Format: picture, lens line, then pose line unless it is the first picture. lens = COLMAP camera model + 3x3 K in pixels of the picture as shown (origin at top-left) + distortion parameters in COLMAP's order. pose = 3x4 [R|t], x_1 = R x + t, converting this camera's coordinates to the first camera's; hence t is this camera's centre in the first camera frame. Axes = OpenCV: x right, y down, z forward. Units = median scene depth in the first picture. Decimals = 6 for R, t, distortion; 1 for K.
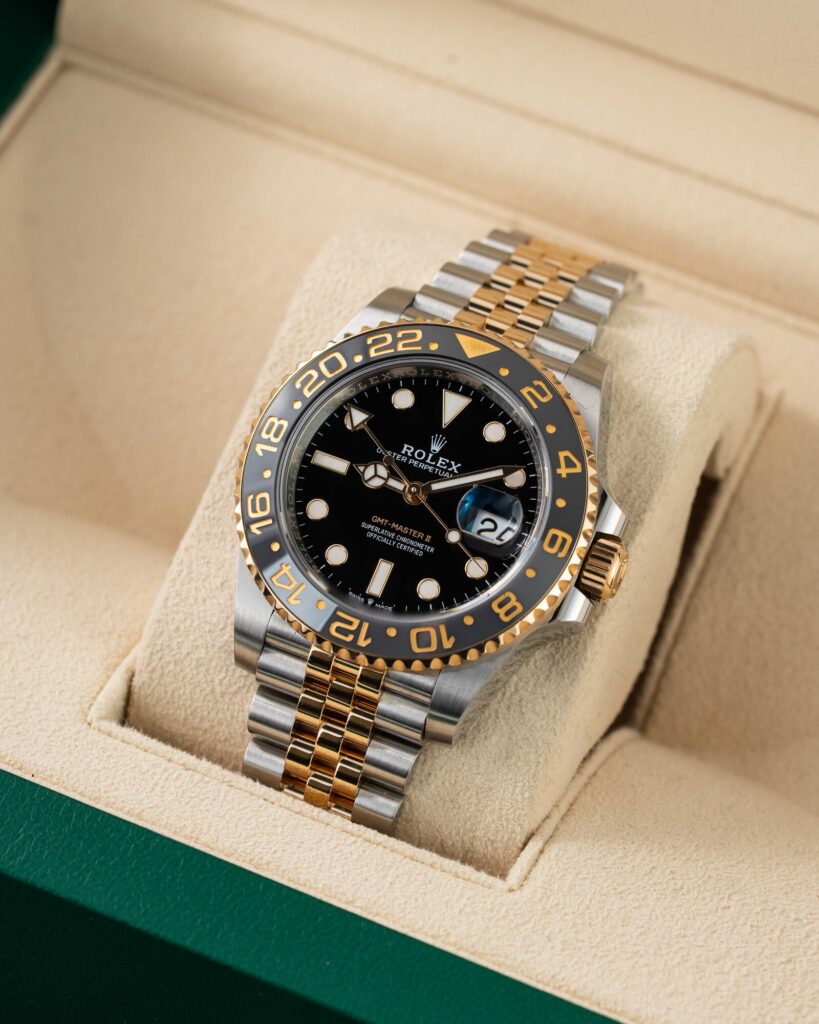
lens RADIAL K [[4763.4, 0, 406.9], [0, 4763.4, 509.5], [0, 0, 1]] dist [-0.188182, 0.000000]
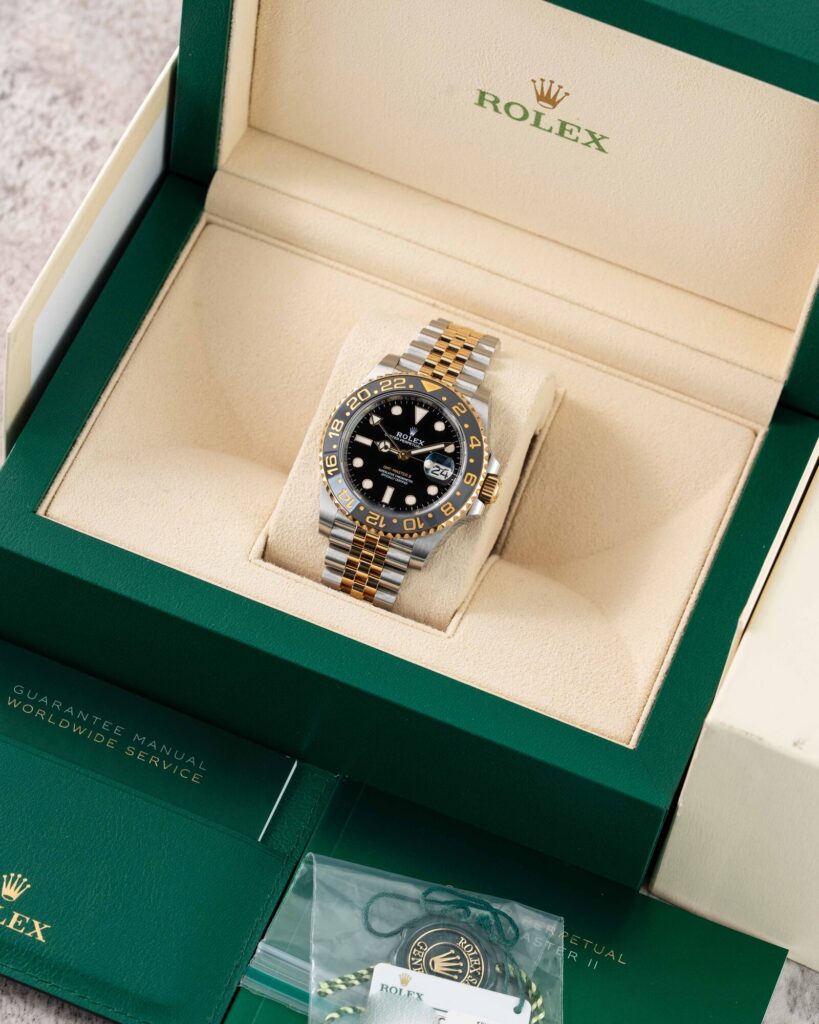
lens RADIAL K [[4763.4, 0, 410.3], [0, 4763.4, 512.8], [0, 0, 1]] dist [-0.188182, 0.000000]
pose [[0.996496, -0.009817, 0.083062, -0.174682], [0.001941, 0.995534, 0.094381, -0.181063], [-0.083617, -0.093889, 0.992065, -1.147140]]
